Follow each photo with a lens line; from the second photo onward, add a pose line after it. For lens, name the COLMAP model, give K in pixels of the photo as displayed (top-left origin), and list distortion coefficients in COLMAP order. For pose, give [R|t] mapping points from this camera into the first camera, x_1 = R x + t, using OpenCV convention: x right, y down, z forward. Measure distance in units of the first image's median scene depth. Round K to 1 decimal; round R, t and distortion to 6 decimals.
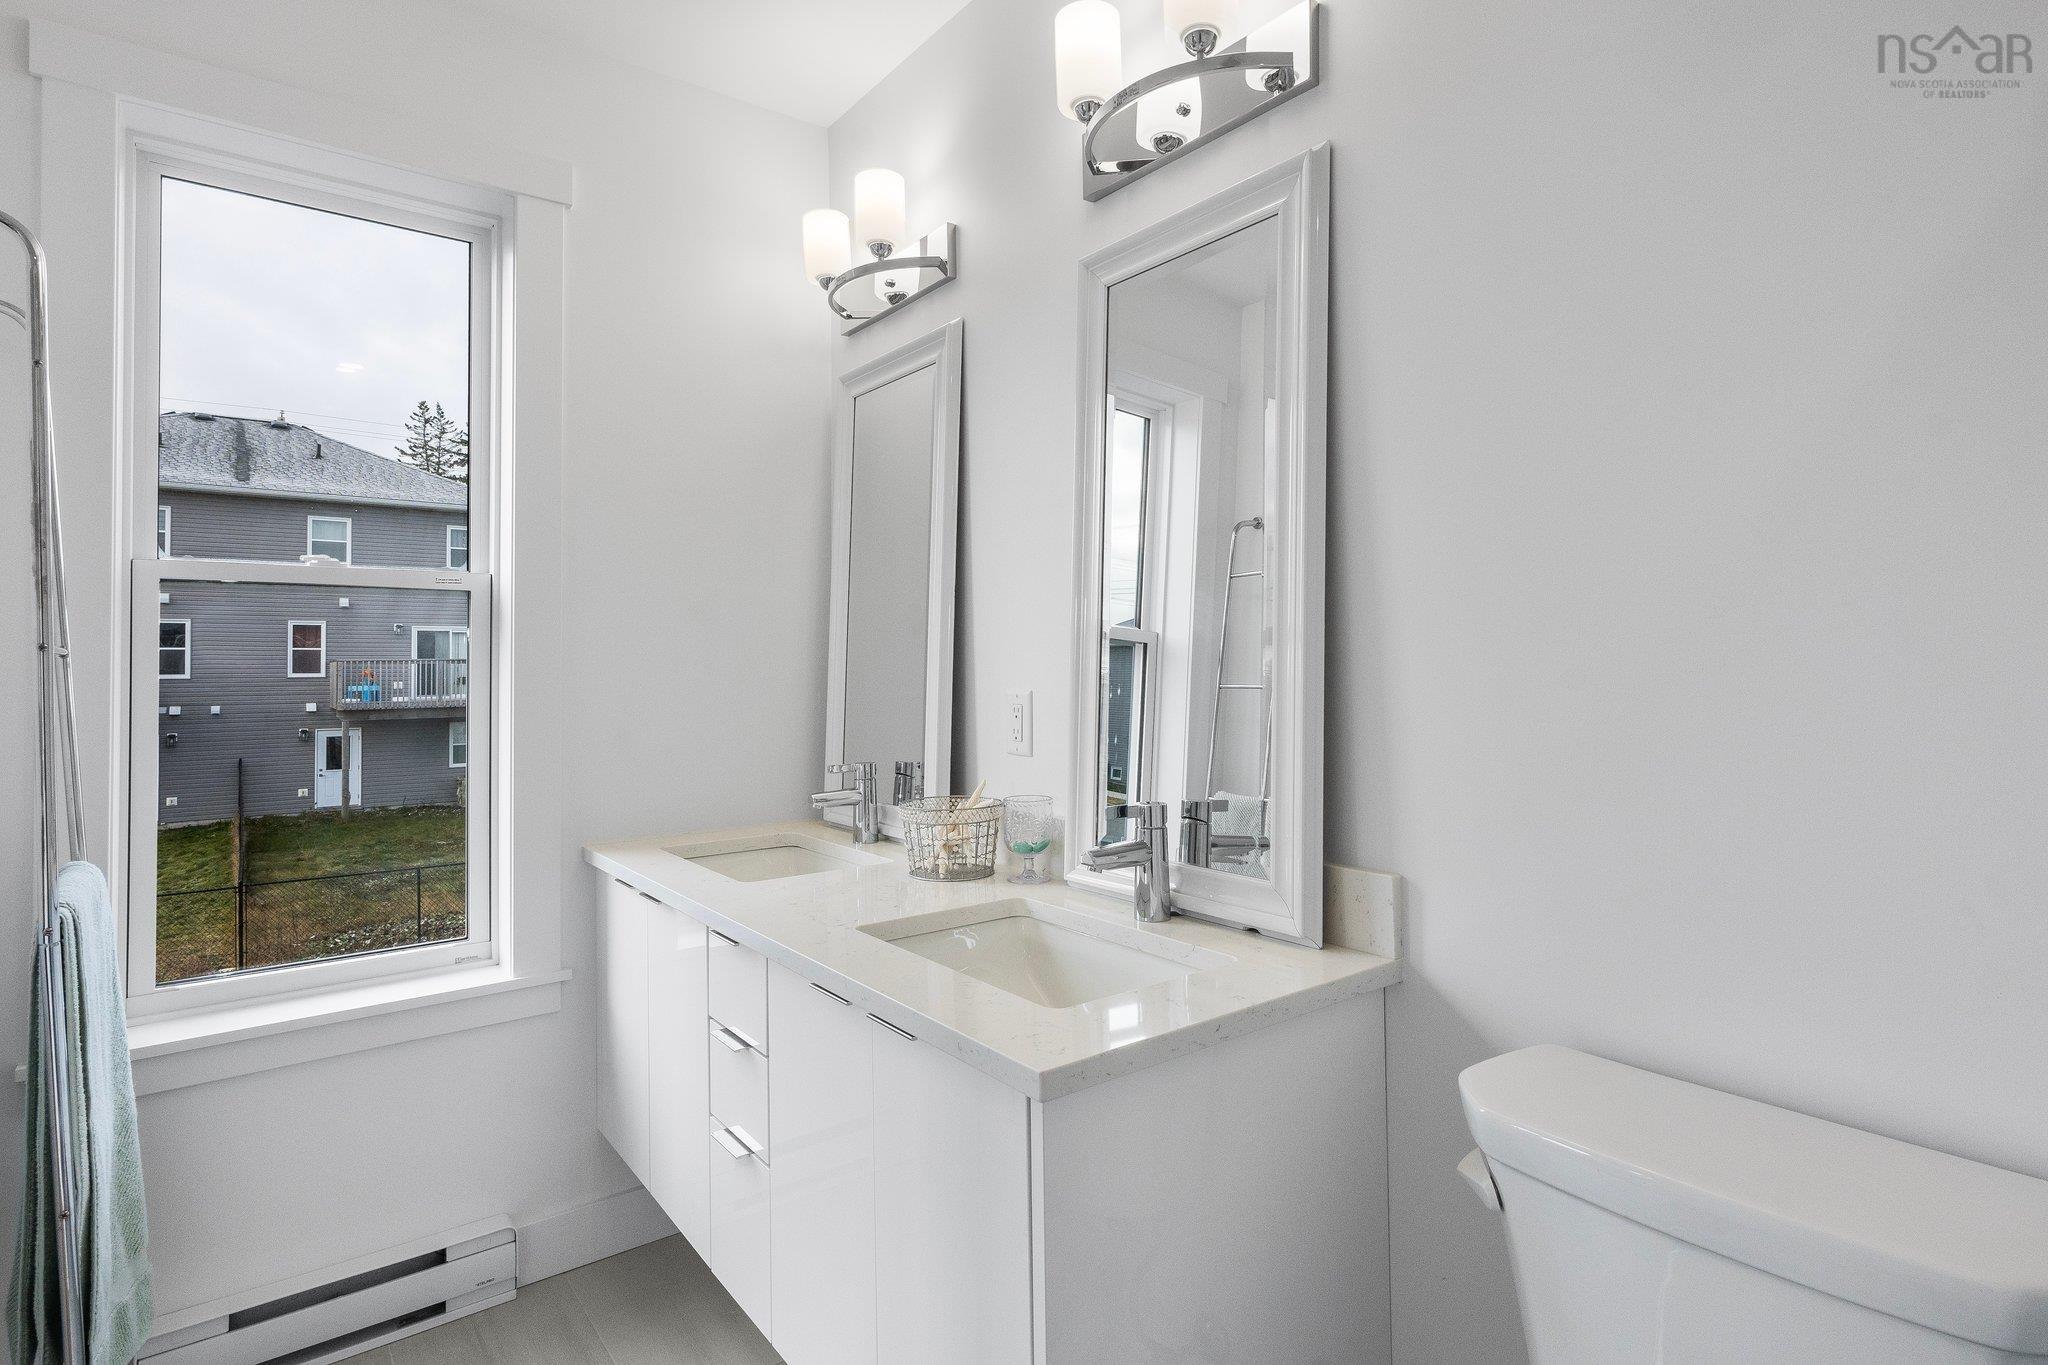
lens RADIAL K [[1018.4, 0, 1024.0], [0, 1018.4, 637.7], [0, 0, 1]] dist [-0.000200, 0.000310]
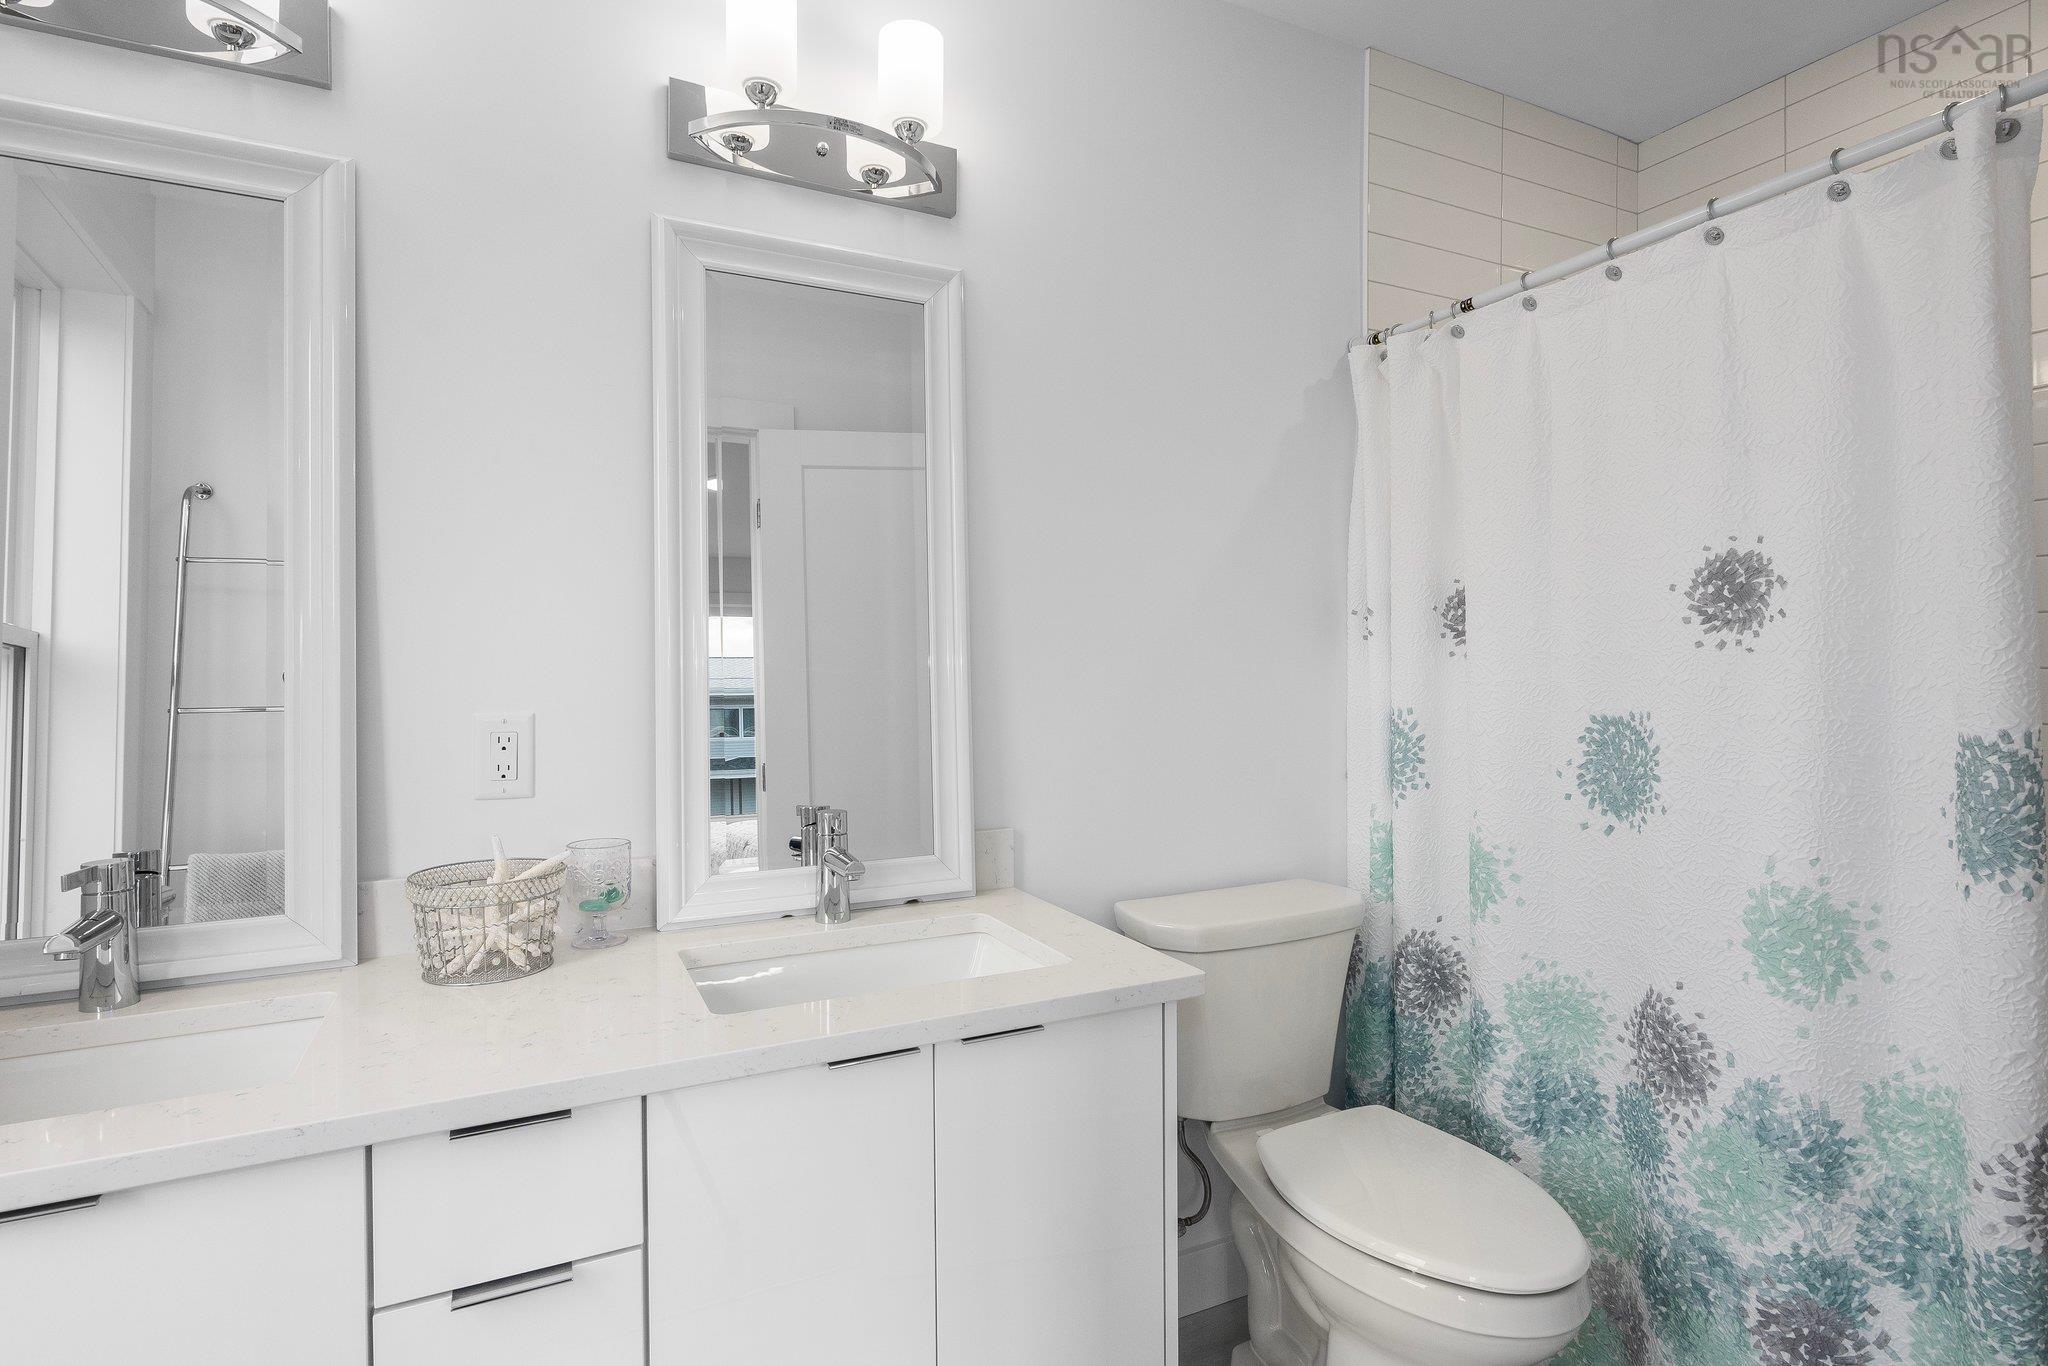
lens RADIAL K [[1028.2, 0, 1024.9], [0, 1028.2, 686.5], [0, 0, 1]] dist [-0.002544, 0.001034]
pose [[0.194261, 0.005508, 0.980934, -0.687395], [-0.029005, 0.999579, 0.000132, 0.020300], [-0.980521, -0.028477, 0.194339, 0.472607]]
